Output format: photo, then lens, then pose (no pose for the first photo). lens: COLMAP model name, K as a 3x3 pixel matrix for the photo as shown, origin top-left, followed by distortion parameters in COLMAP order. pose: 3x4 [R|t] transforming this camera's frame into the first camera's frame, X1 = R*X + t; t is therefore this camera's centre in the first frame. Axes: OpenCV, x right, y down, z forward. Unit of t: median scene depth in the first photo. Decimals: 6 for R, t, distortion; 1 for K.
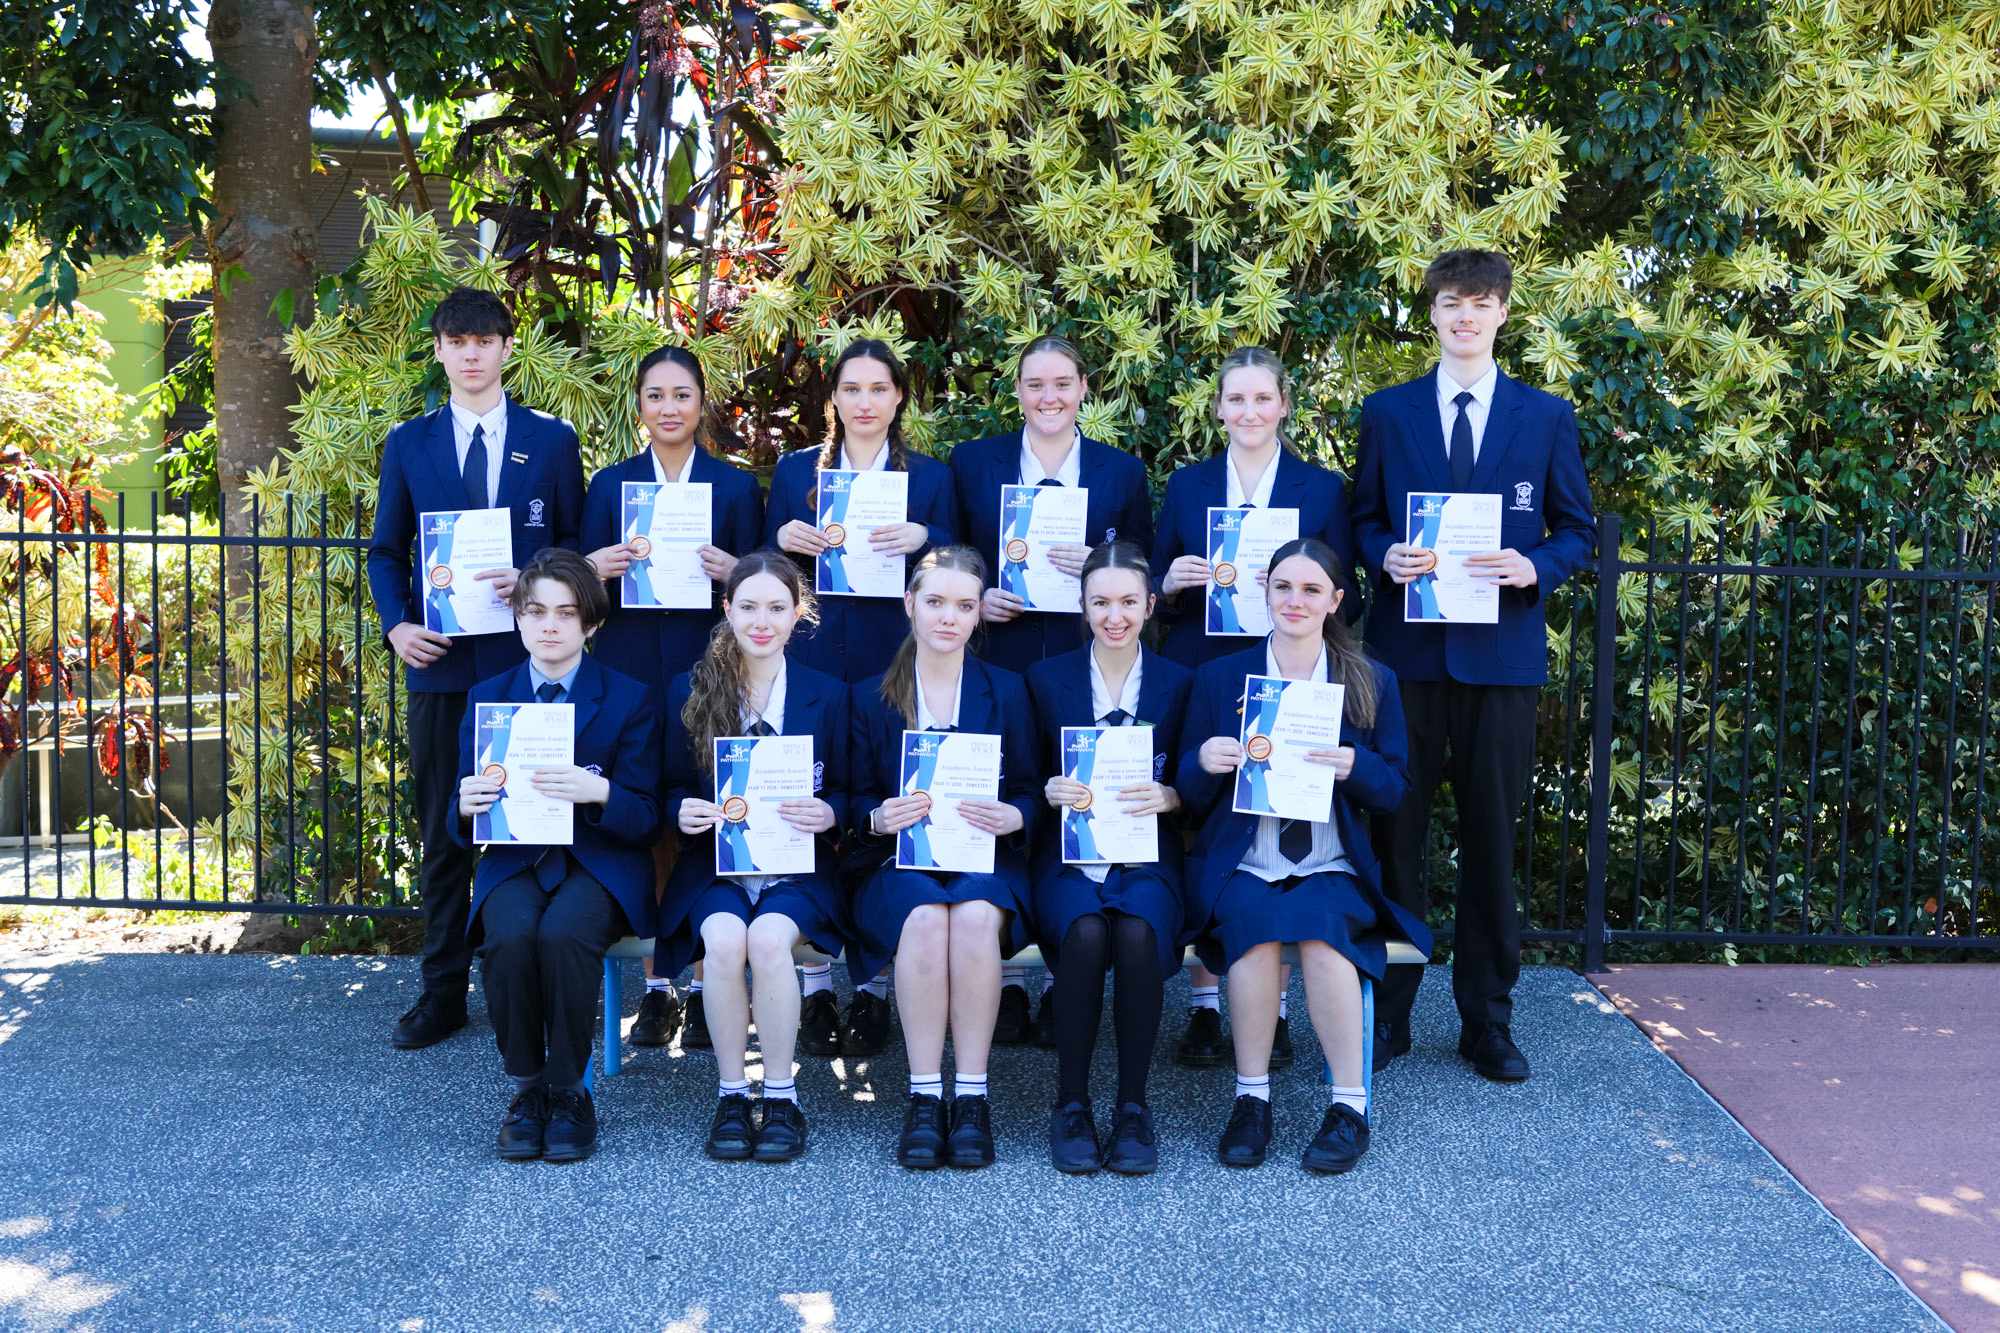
lens RADIAL K [[2236.0, 0, 1000.0], [0, 2236.0, 666.5], [0, 0, 1]] dist [-0.119211, 0.129101]
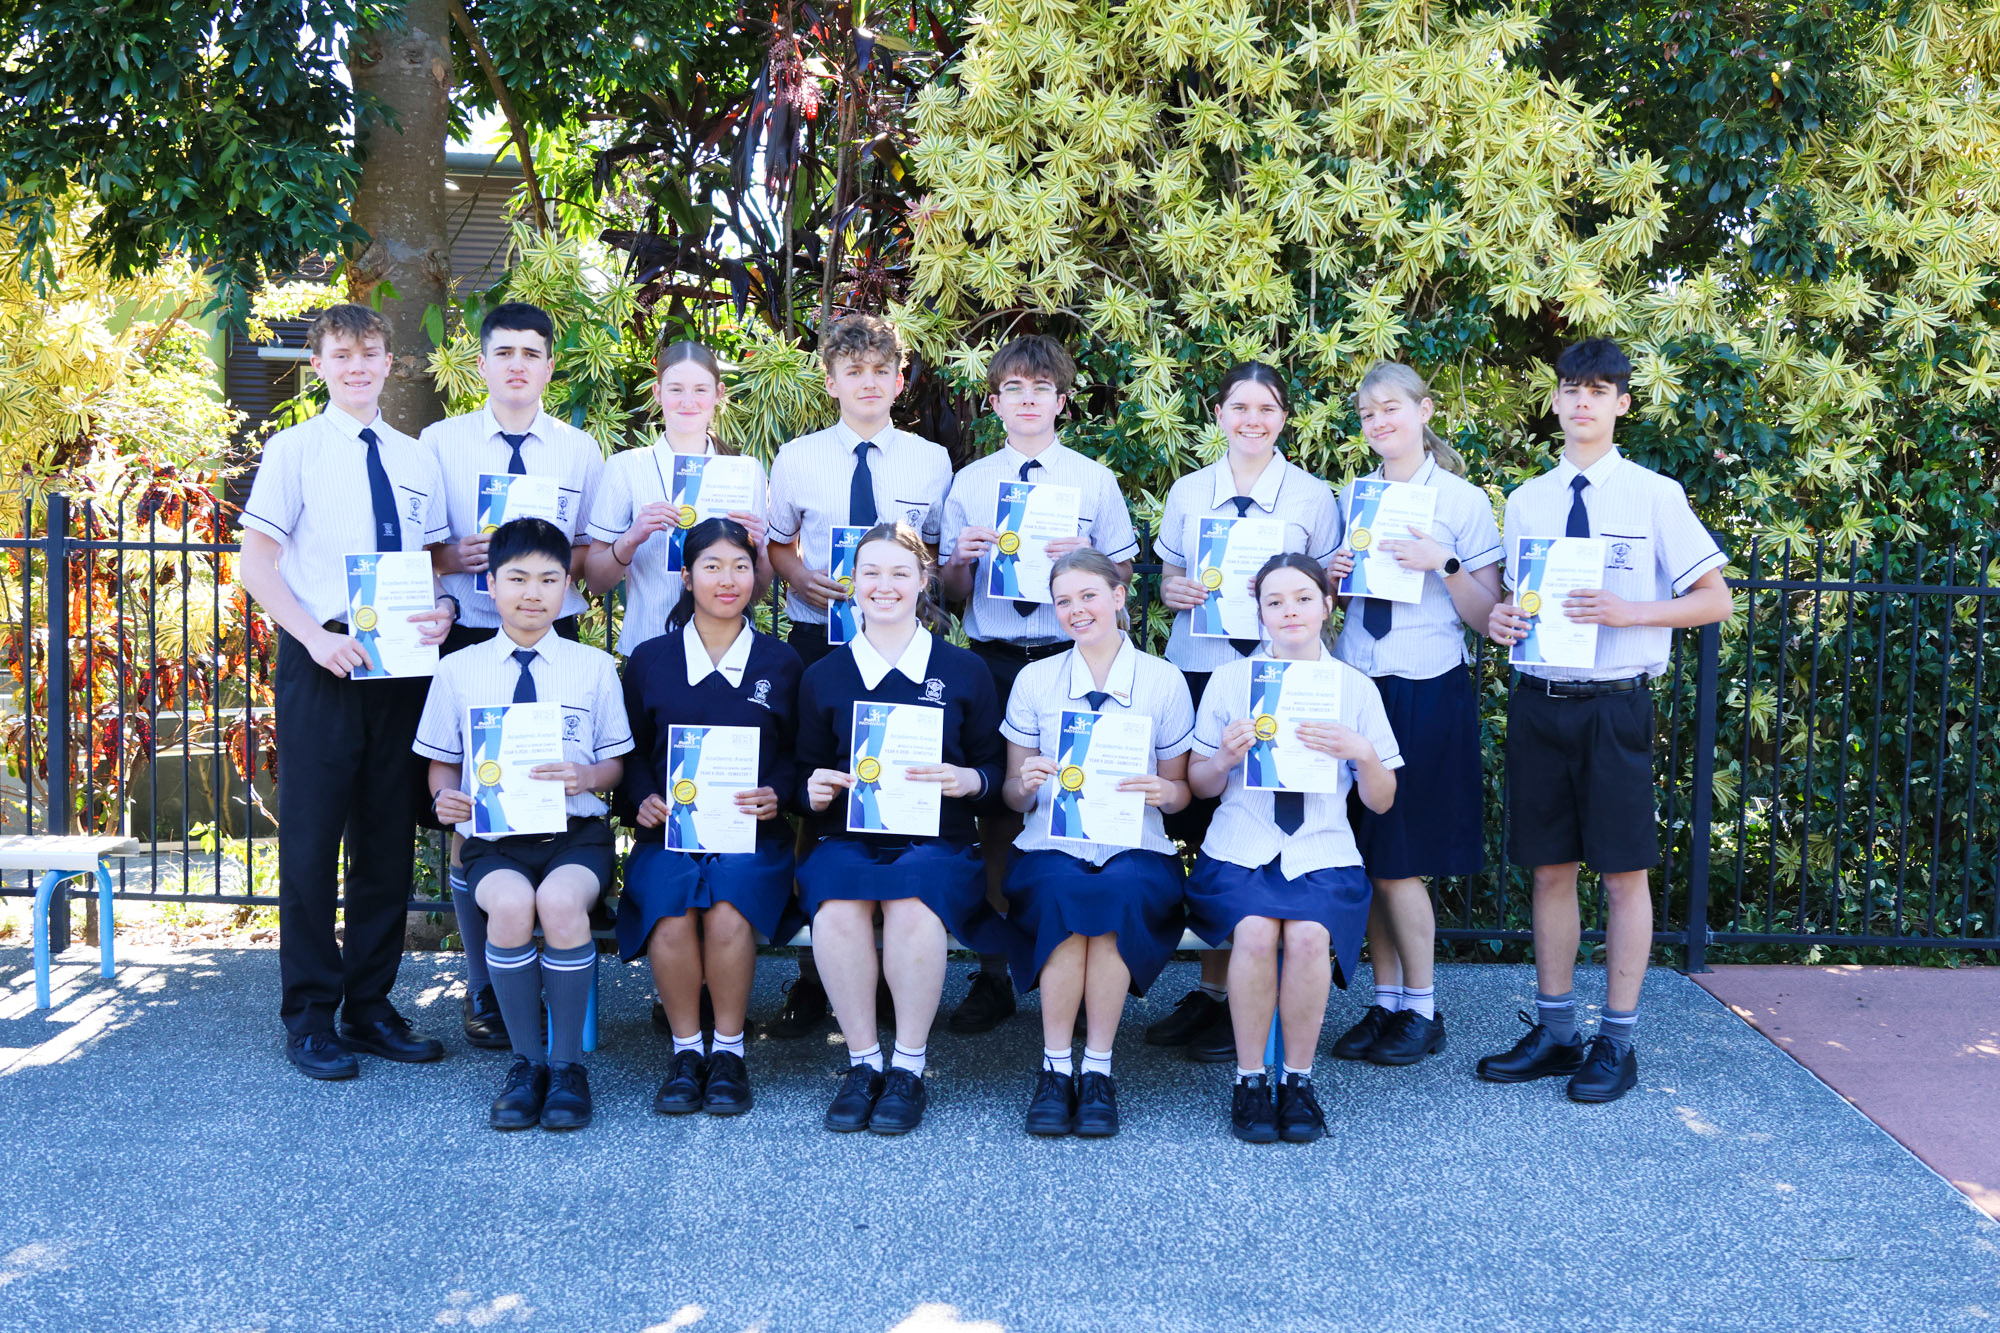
lens RADIAL K [[2236.9, 0, 1003.7], [0, 2236.9, 660.4], [0, 0, 1]] dist [-0.114128, 0.110541]
pose [[0.999984, 0.004277, -0.003603, -0.052839], [-0.004320, 0.999919, -0.011935, 0.005192], [0.003552, 0.011950, 0.999922, -0.040665]]
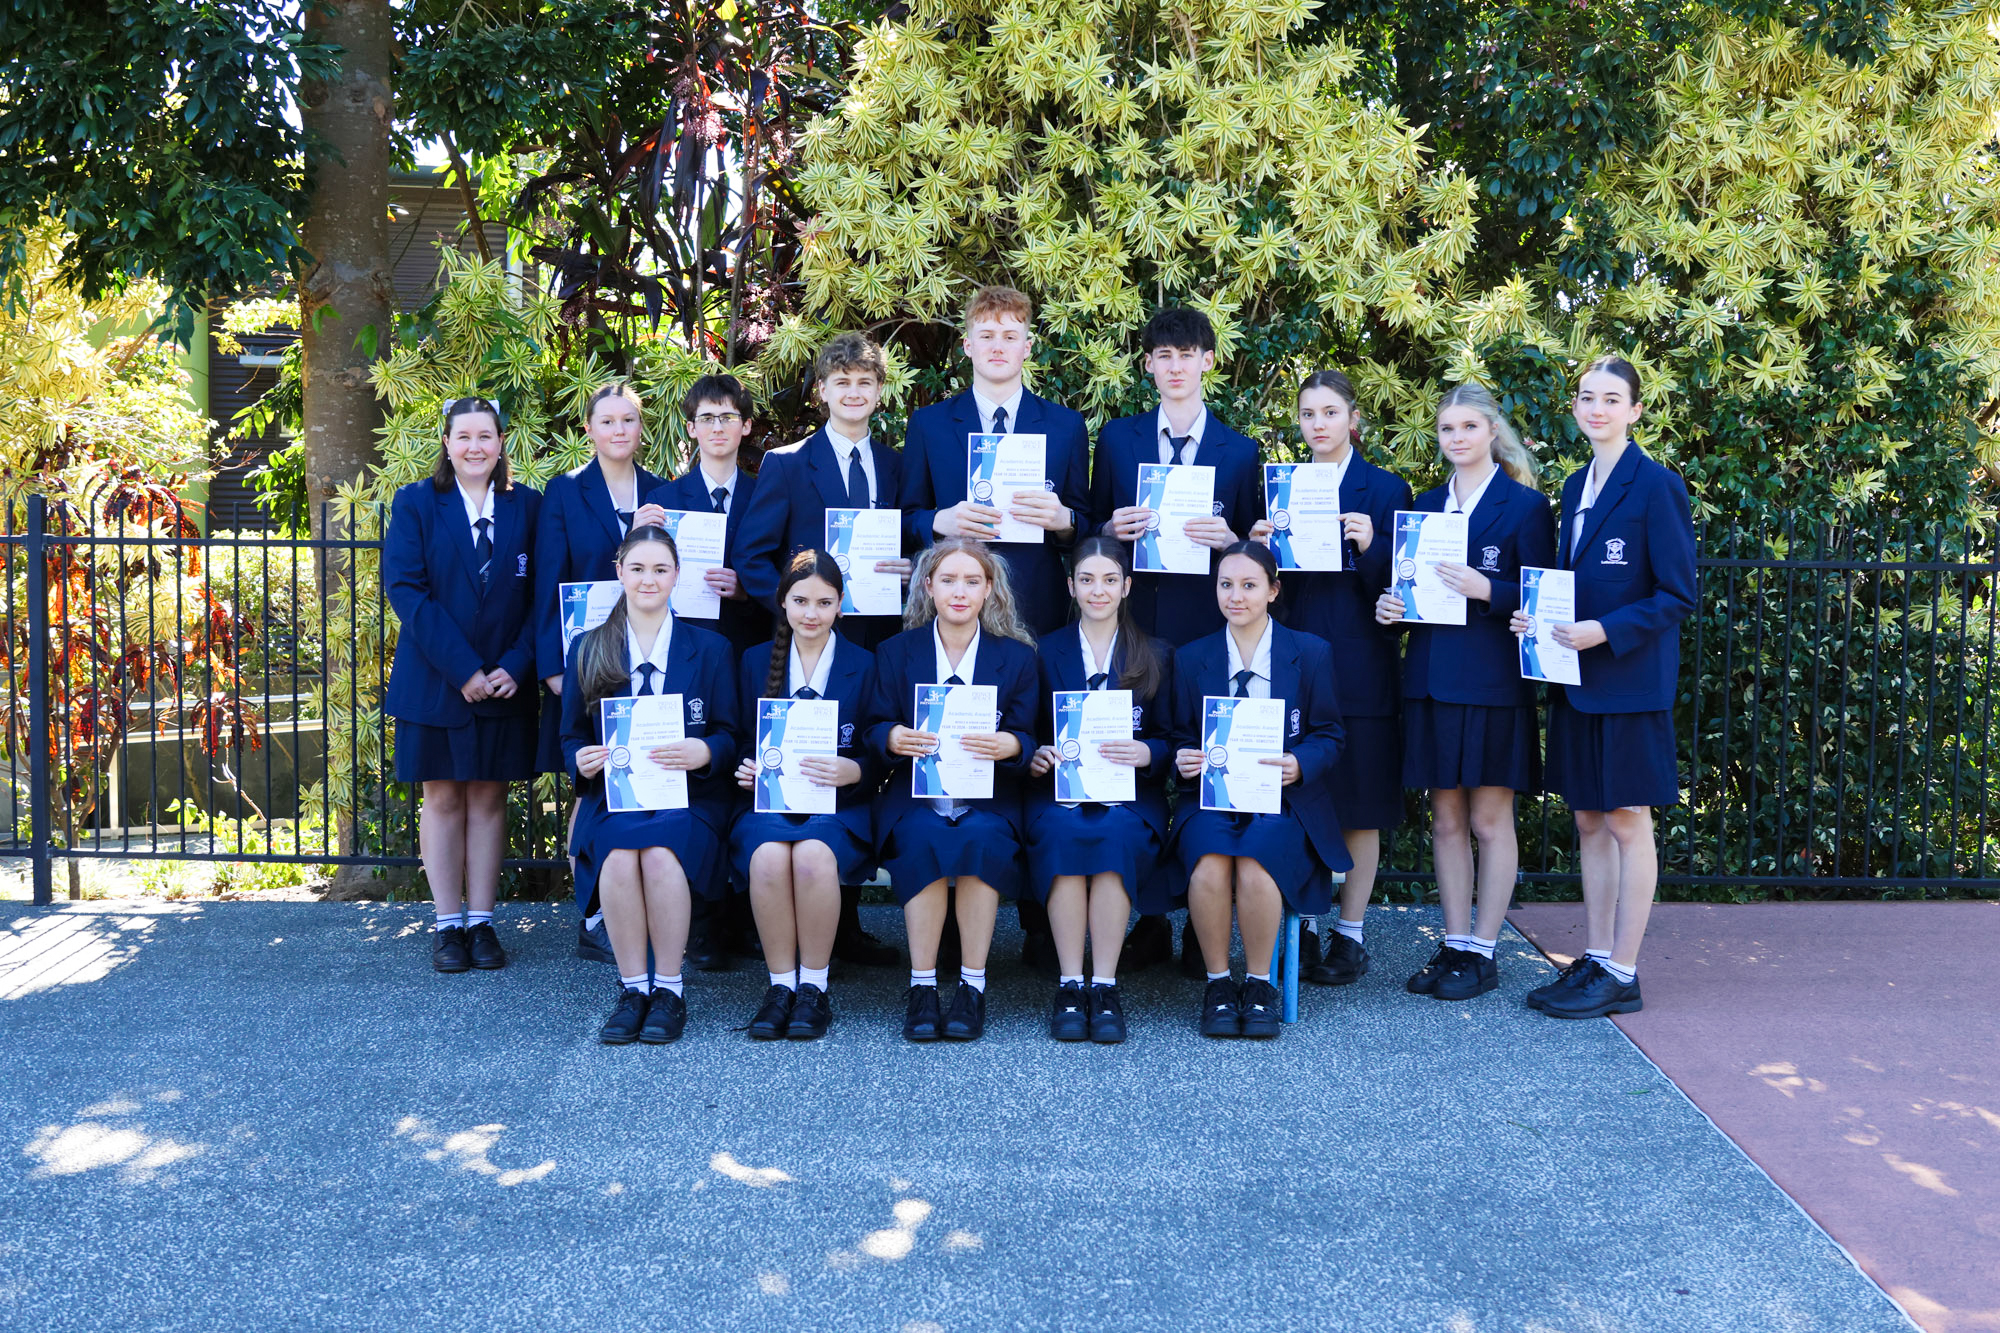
lens RADIAL K [[2236.9, 0, 1003.7], [0, 2236.9, 660.4], [0, 0, 1]] dist [-0.114128, 0.110541]
pose [[0.999974, -0.006341, -0.003365, 0.009015], [0.006307, 0.999930, -0.009991, 0.017668], [0.003428, 0.009970, 0.999944, -0.159615]]
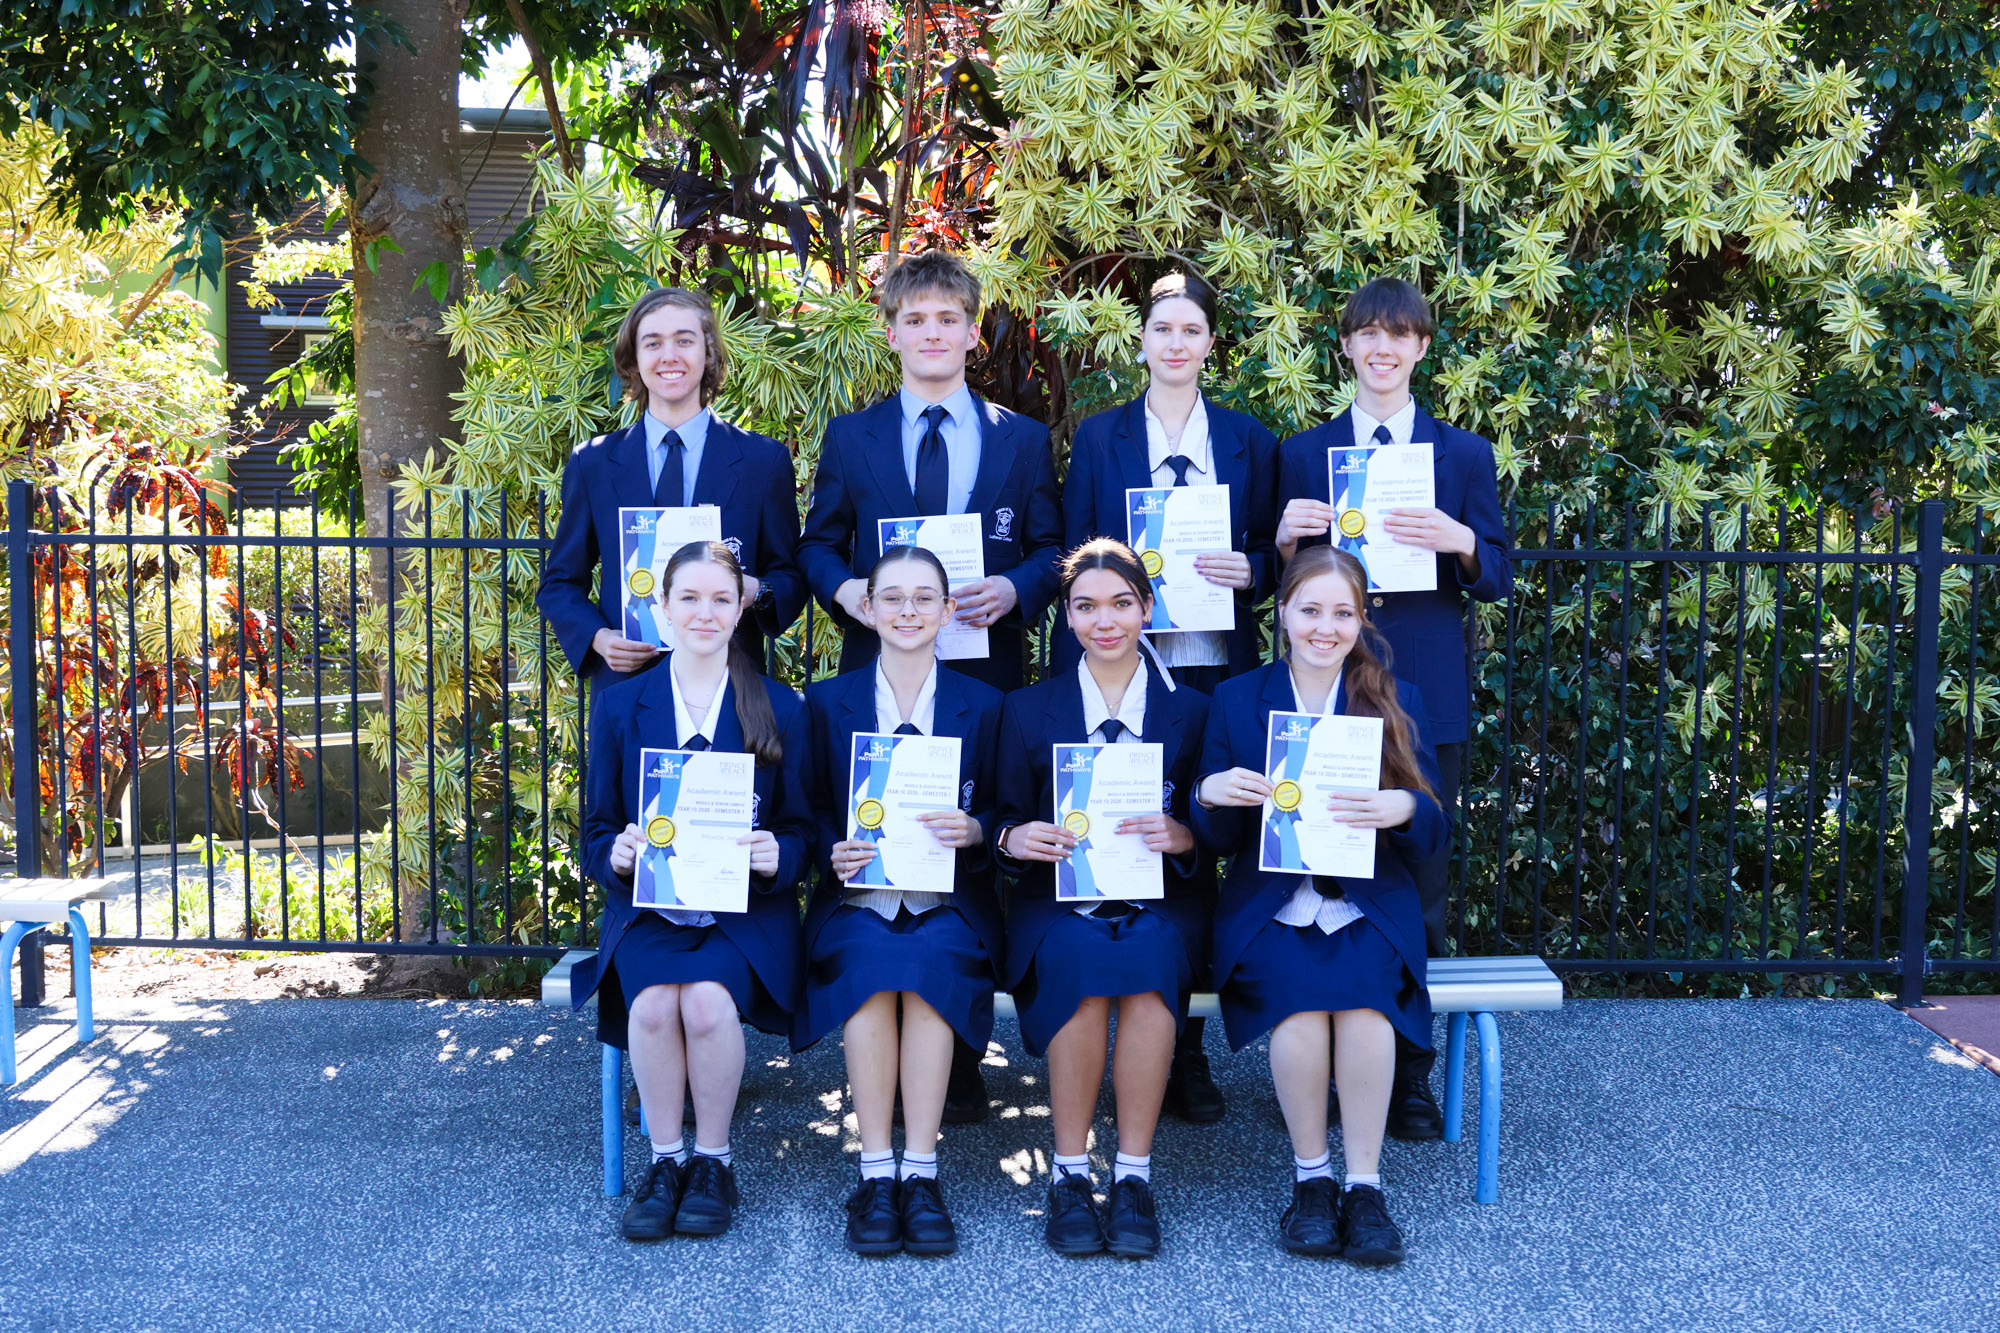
lens RADIAL K [[2244.3, 0, 1011.3], [0, 2244.3, 659.8], [0, 0, 1]] dist [-0.103626, 0.085169]
pose [[0.999936, -0.008463, -0.007509, -0.090397], [0.008495, 0.999955, 0.004243, -0.010448], [0.007473, -0.004307, 0.999963, 0.091560]]
